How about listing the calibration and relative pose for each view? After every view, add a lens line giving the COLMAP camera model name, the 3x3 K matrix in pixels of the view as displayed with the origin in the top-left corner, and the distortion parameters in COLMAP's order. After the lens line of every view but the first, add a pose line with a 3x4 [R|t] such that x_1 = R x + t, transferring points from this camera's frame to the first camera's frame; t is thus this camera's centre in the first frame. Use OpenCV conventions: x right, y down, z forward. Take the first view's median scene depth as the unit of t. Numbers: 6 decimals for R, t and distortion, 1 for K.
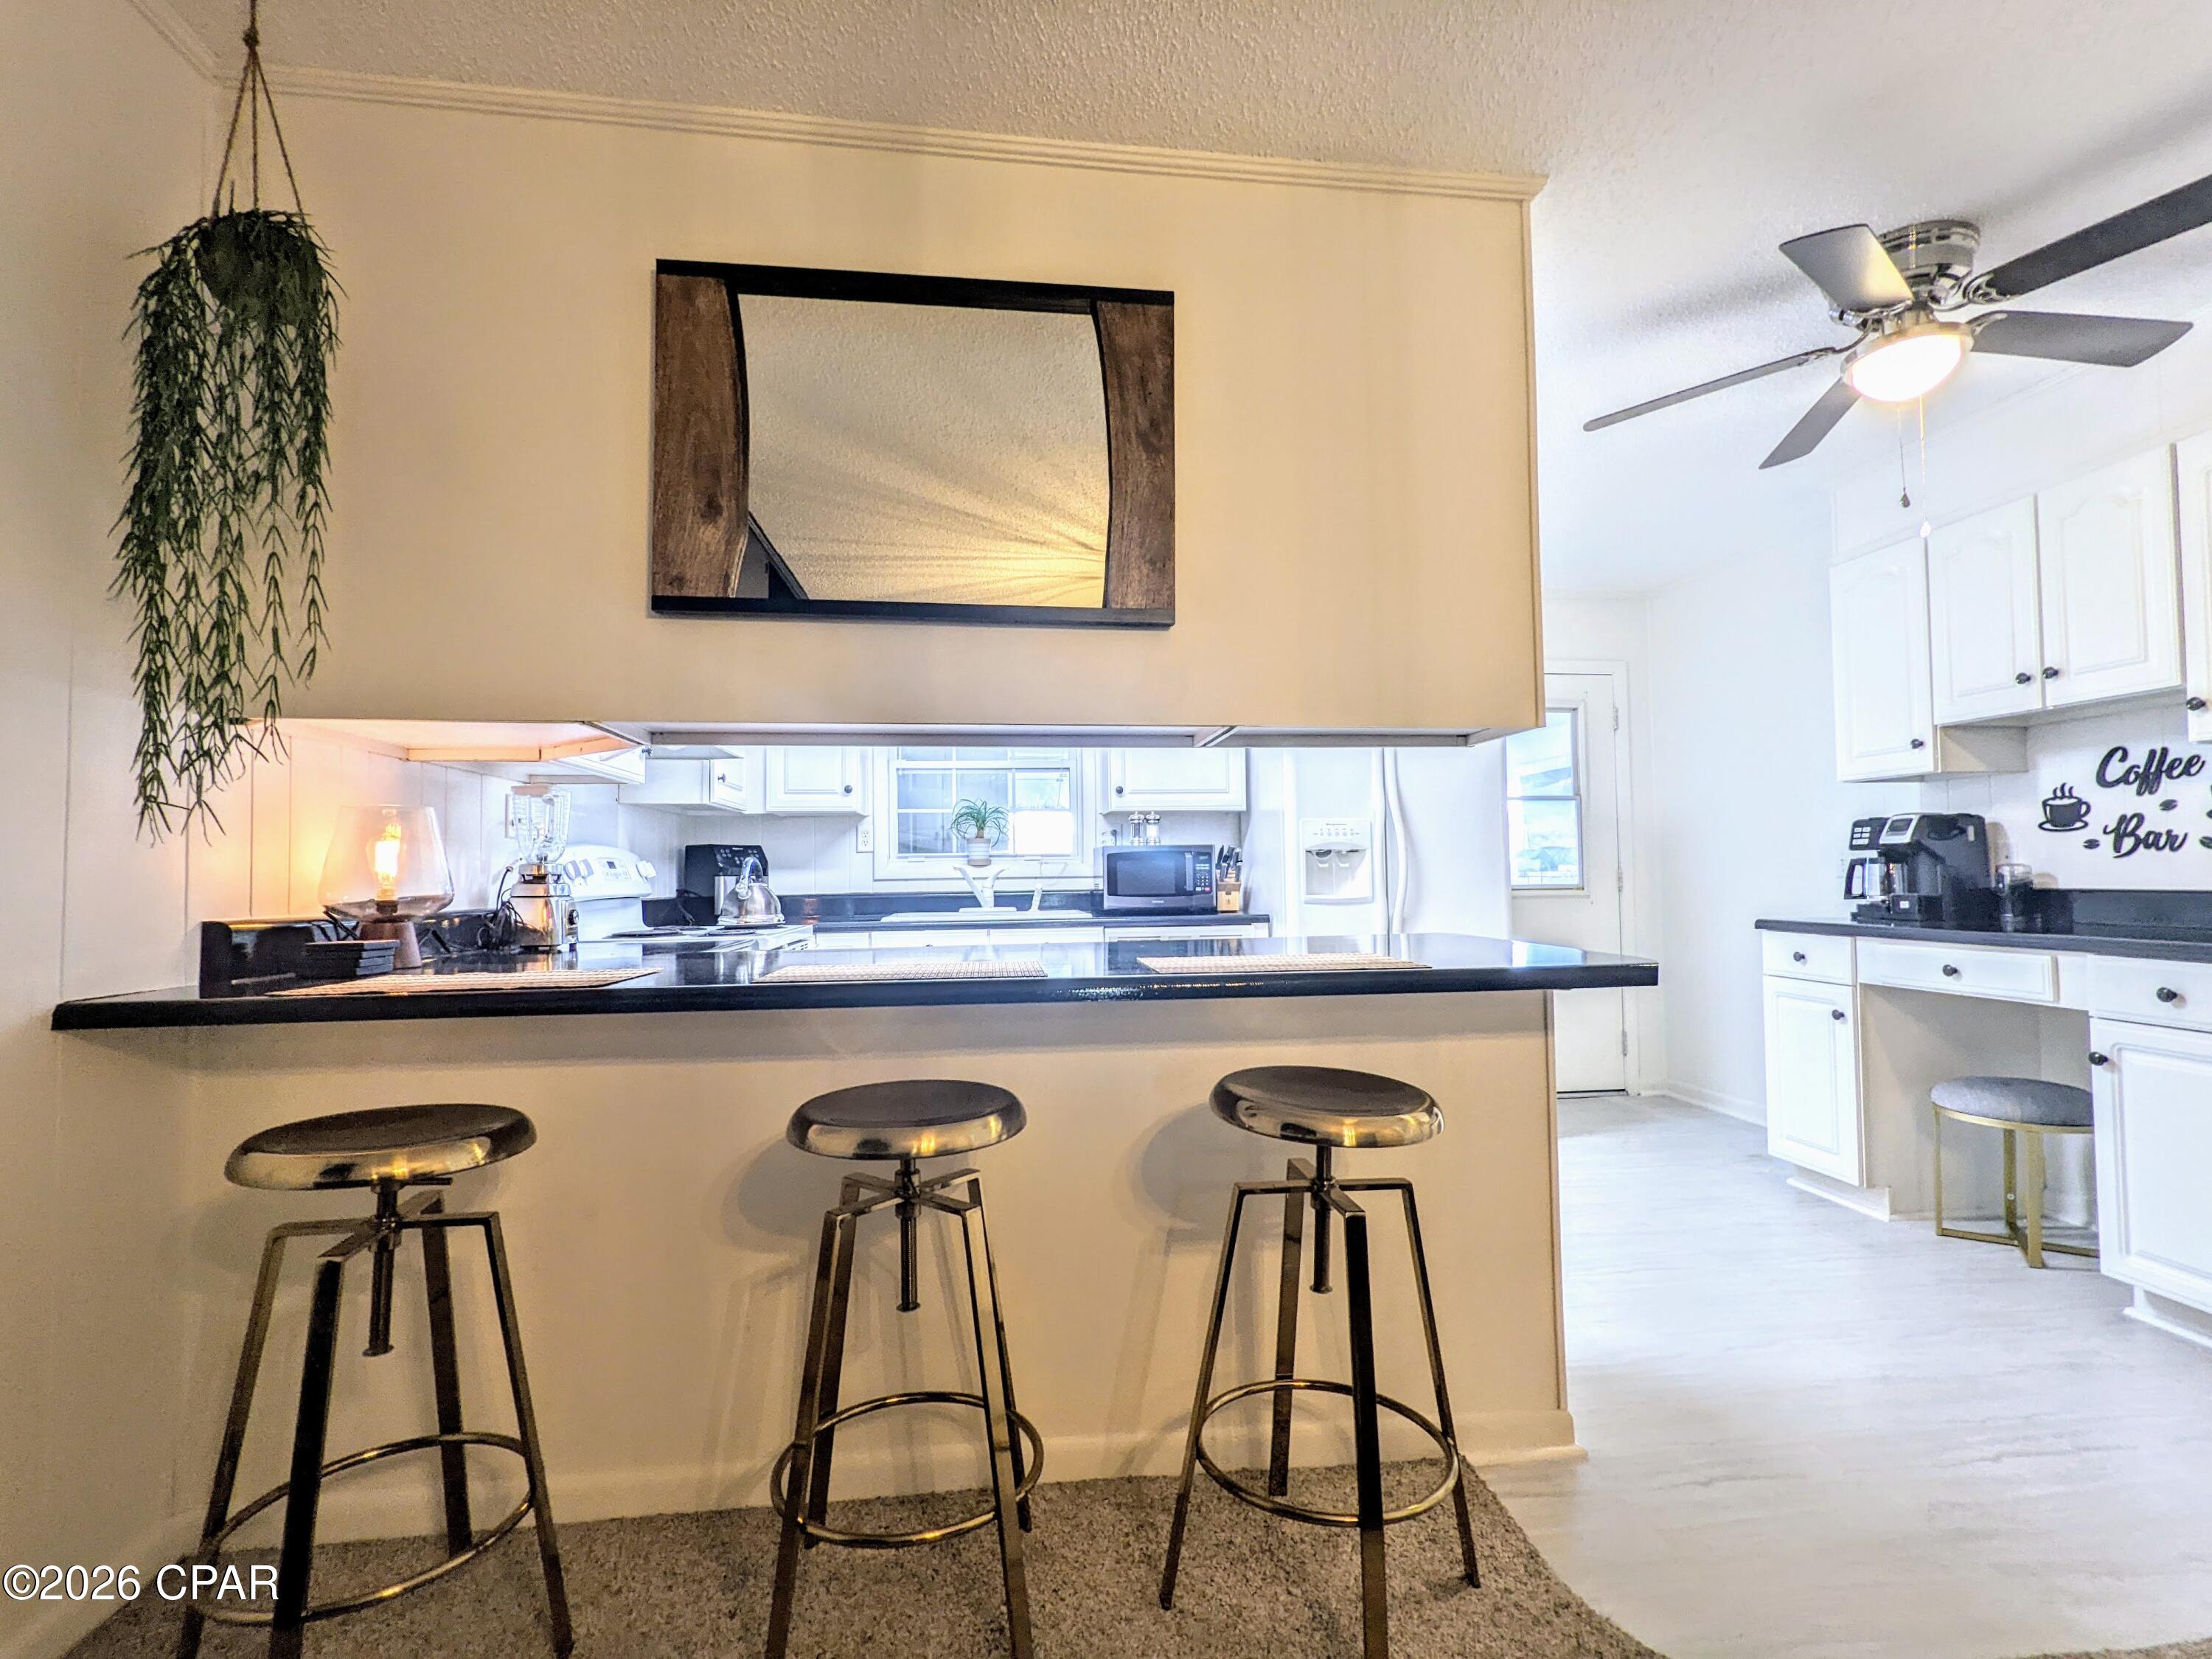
lens RADIAL K [[1045.7, 0, 1108.5], [0, 1045.7, 838.0], [0, 0, 1]] dist [0.001609, 0.003141]
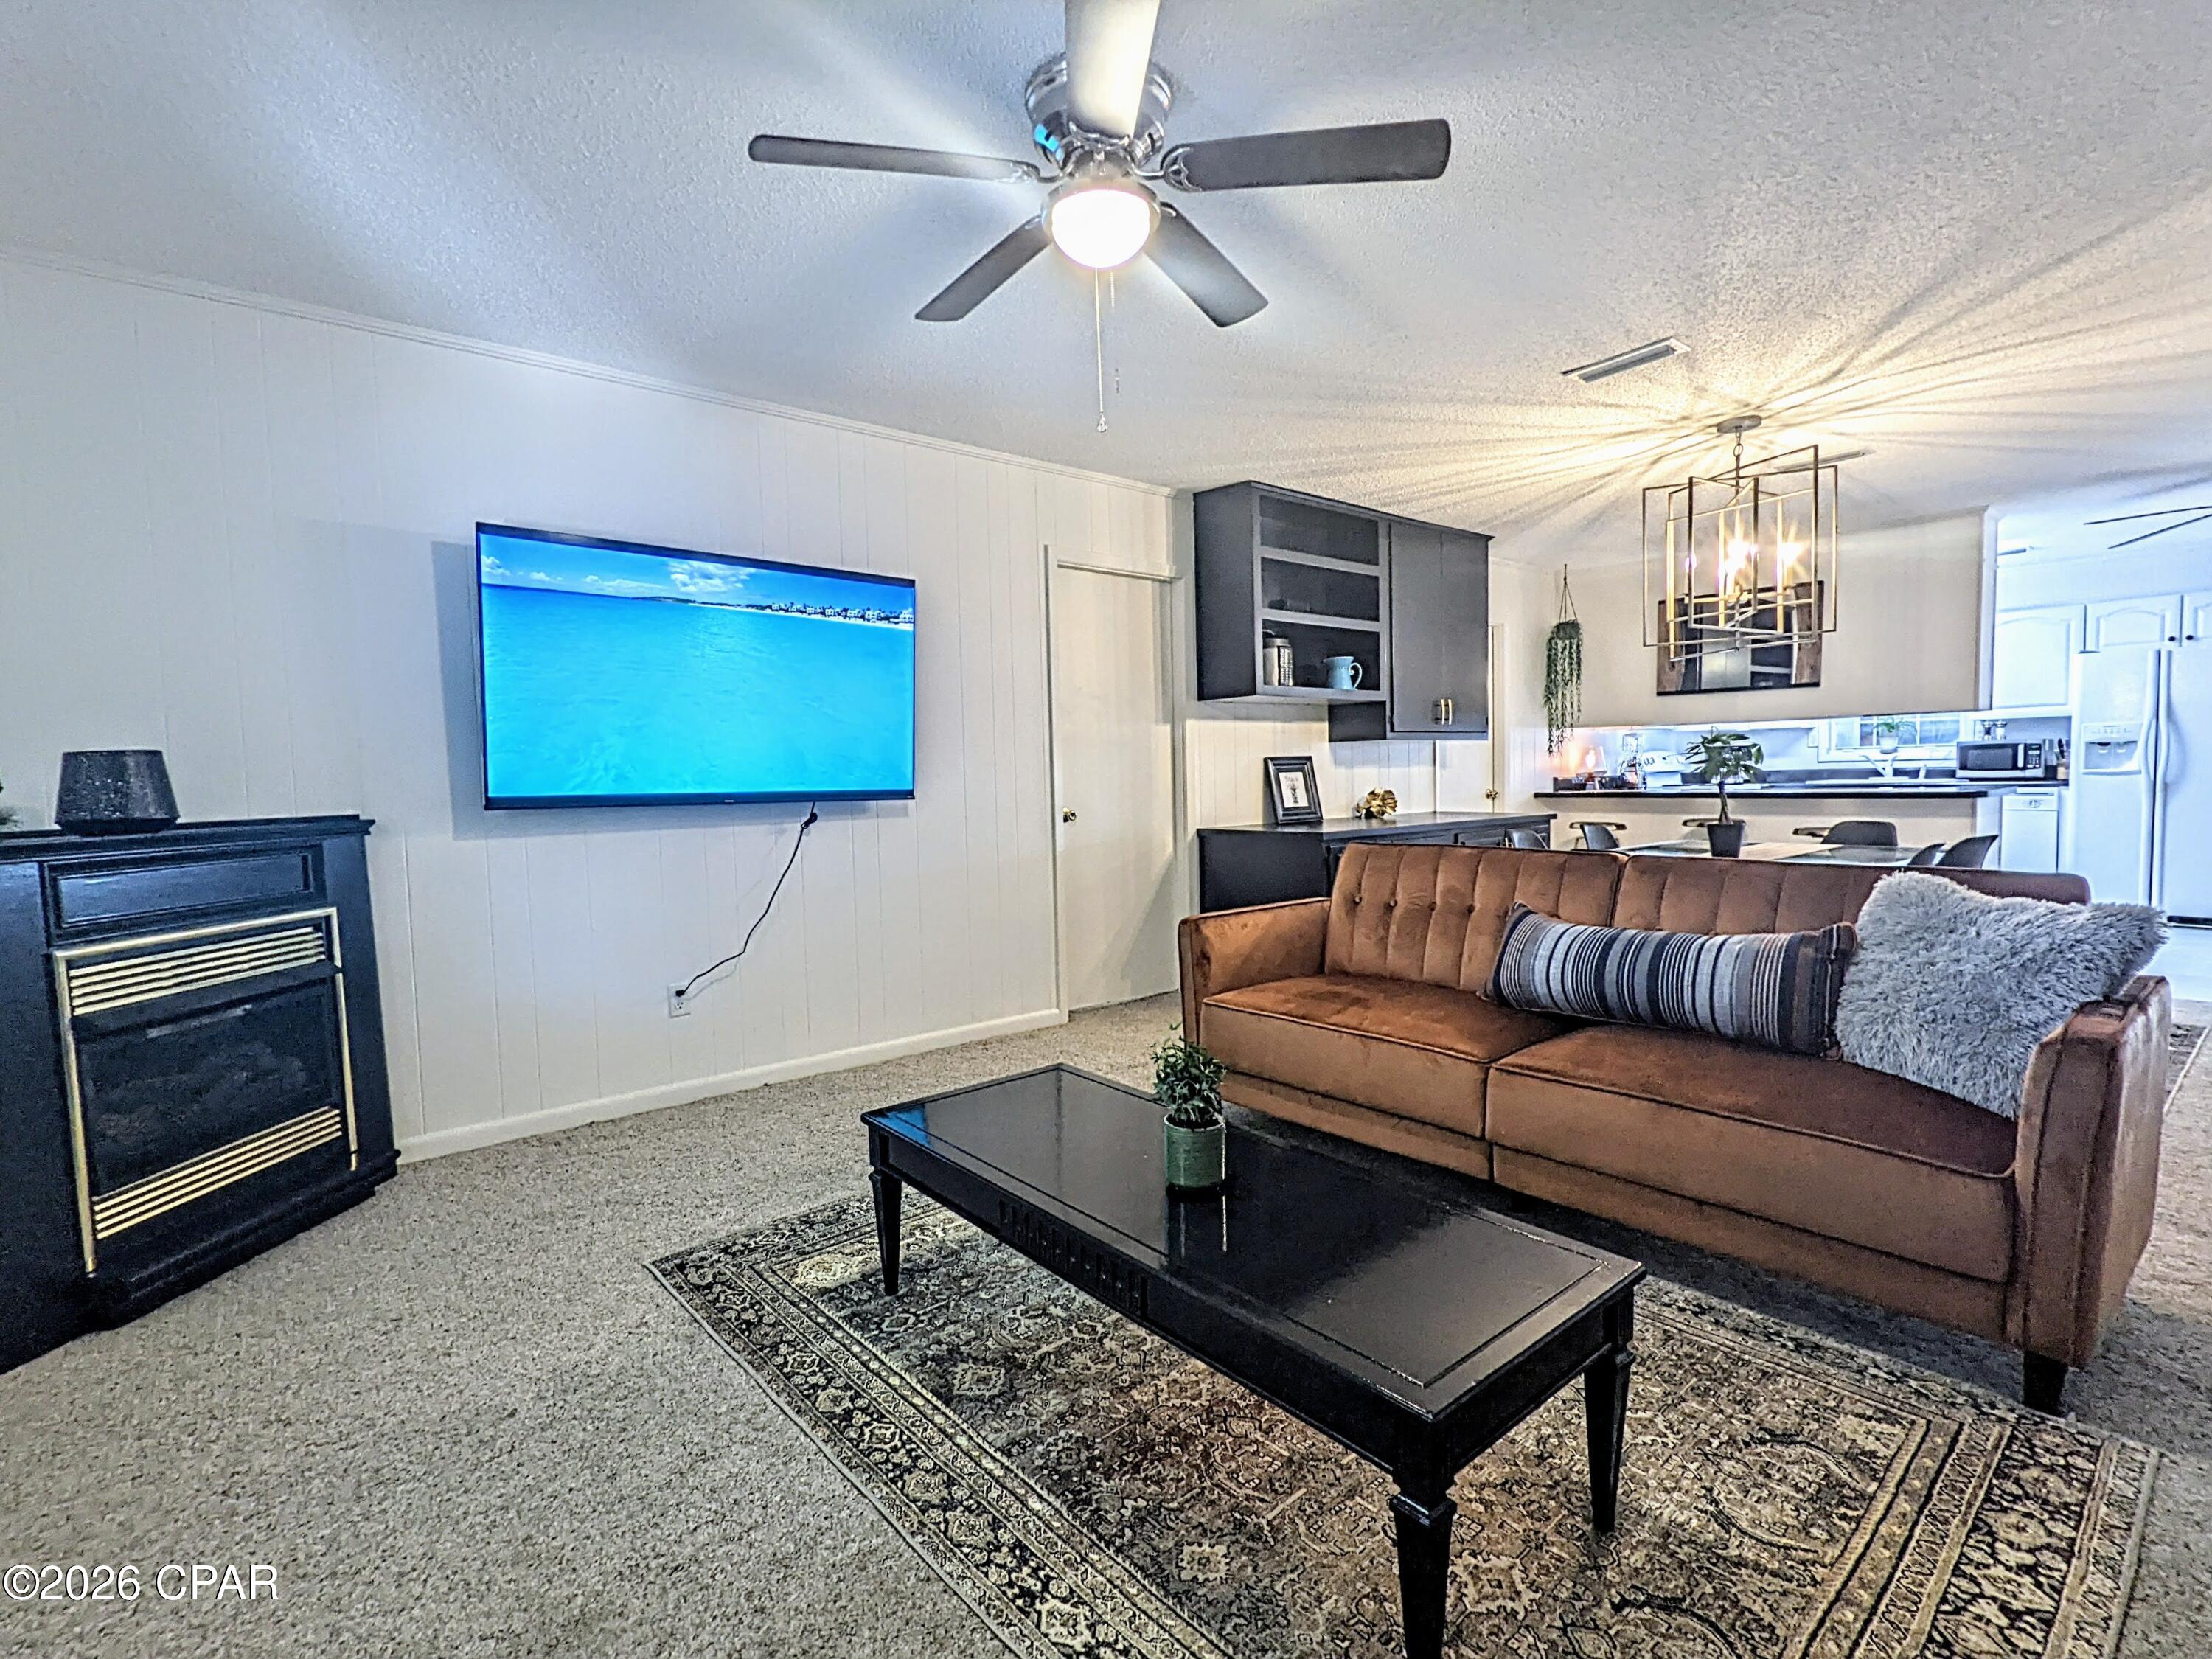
lens RADIAL K [[1045.7, 0, 1106.1], [0, 1045.7, 831.5], [0, 0, 1]] dist [0.001609, 0.003141]
pose [[0.546480, 0.045239, -0.836249, 1.483394], [0.047167, 0.995292, 0.084667, -0.125917], [0.836143, -0.085712, 0.541774, -2.466370]]
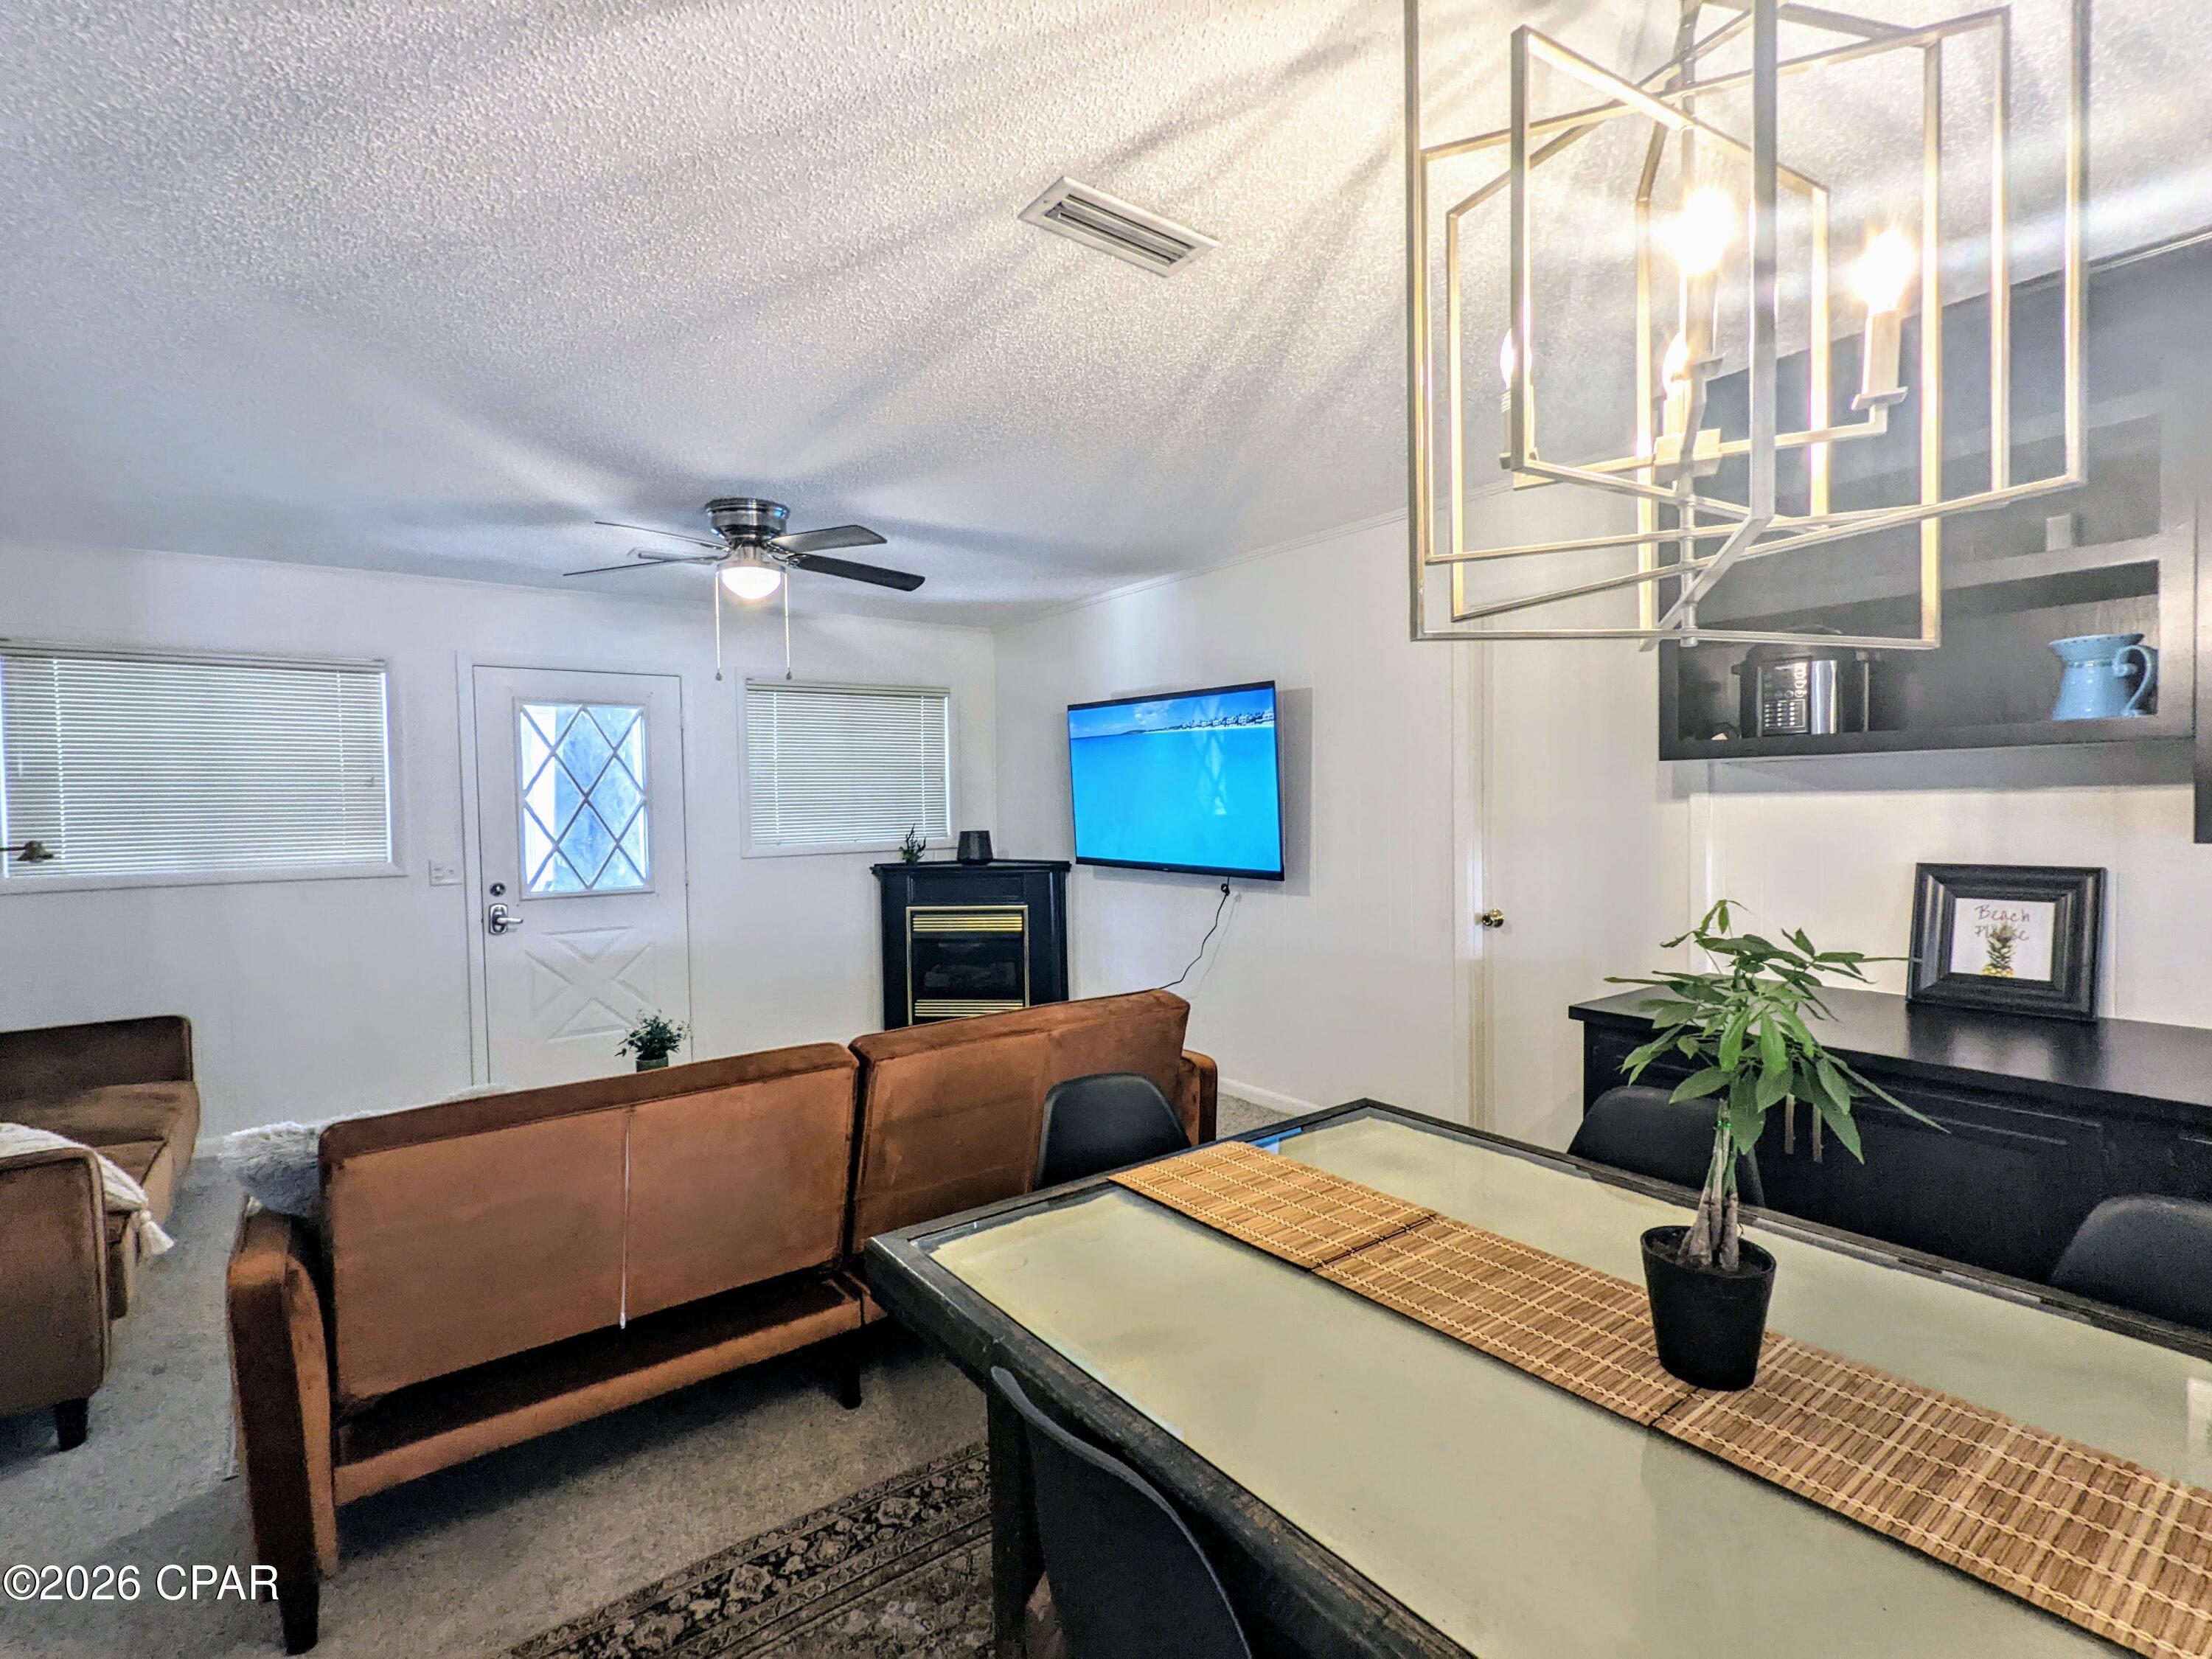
lens RADIAL K [[1045.7, 0, 1111.3], [0, 1045.7, 843.3], [0, 0, 1]] dist [0.001609, 0.003141]
pose [[-0.862202, 0.047829, -0.504301, 1.000451], [0.046369, 0.998805, 0.015452, -0.162788], [0.504438, -0.010061, -0.863389, 0.001228]]
